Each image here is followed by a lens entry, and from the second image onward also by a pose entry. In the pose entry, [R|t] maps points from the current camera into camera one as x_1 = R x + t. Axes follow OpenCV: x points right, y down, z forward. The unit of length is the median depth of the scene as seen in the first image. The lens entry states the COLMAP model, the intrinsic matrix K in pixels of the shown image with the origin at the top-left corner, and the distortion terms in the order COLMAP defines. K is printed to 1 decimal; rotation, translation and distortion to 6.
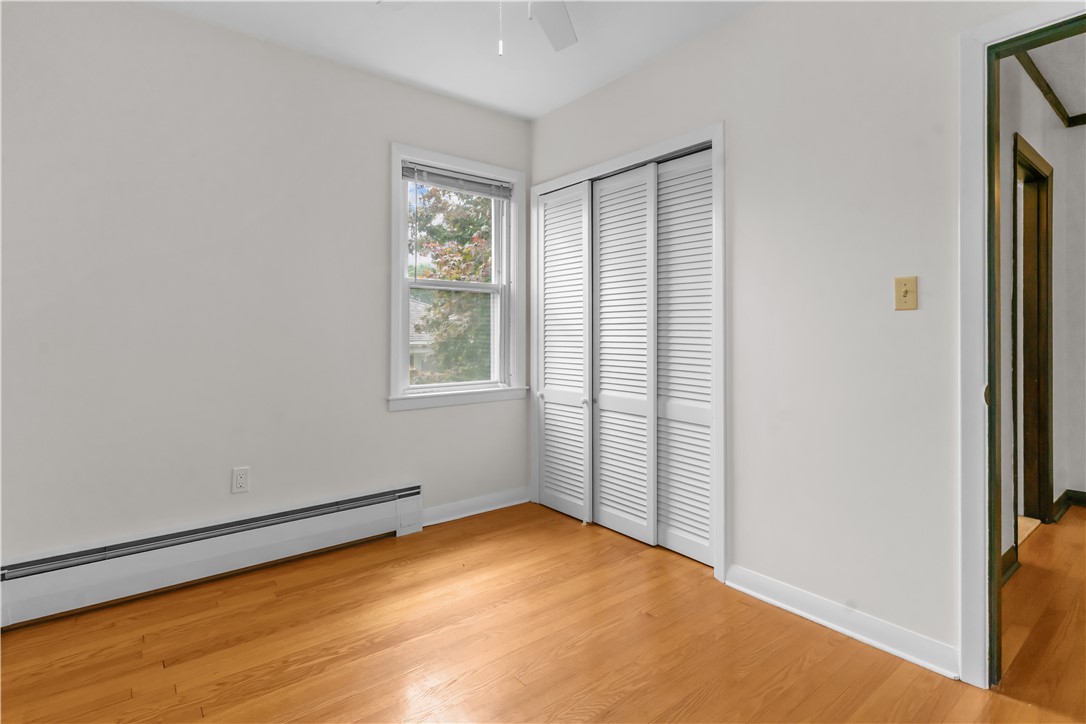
lens RADIAL K [[527.8, 0, 544.4], [0, 527.8, 348.5], [0, 0, 1]] dist [0.000105, -0.000262]
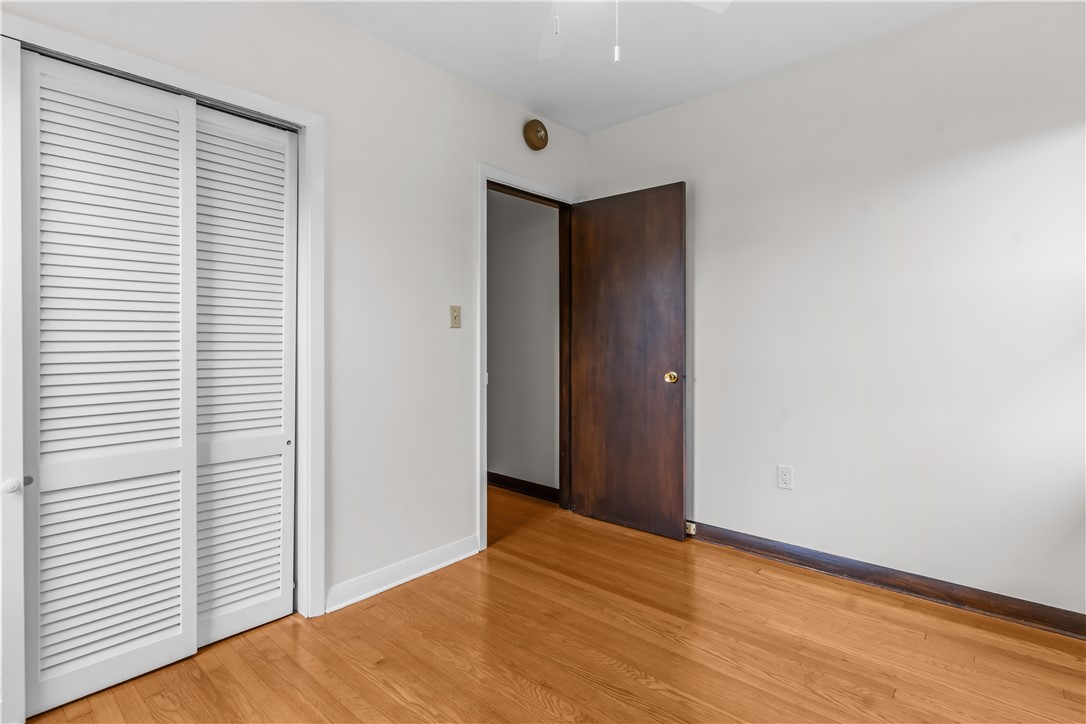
lens RADIAL K [[527.8, 0, 544.4], [0, 527.8, 348.5], [0, 0, 1]] dist [0.000105, -0.000262]
pose [[-0.172630, -0.014797, 0.984876, -0.658698], [0.029887, 0.999348, 0.020253, -0.029561], [-0.984533, 0.032931, -0.172075, 0.796664]]
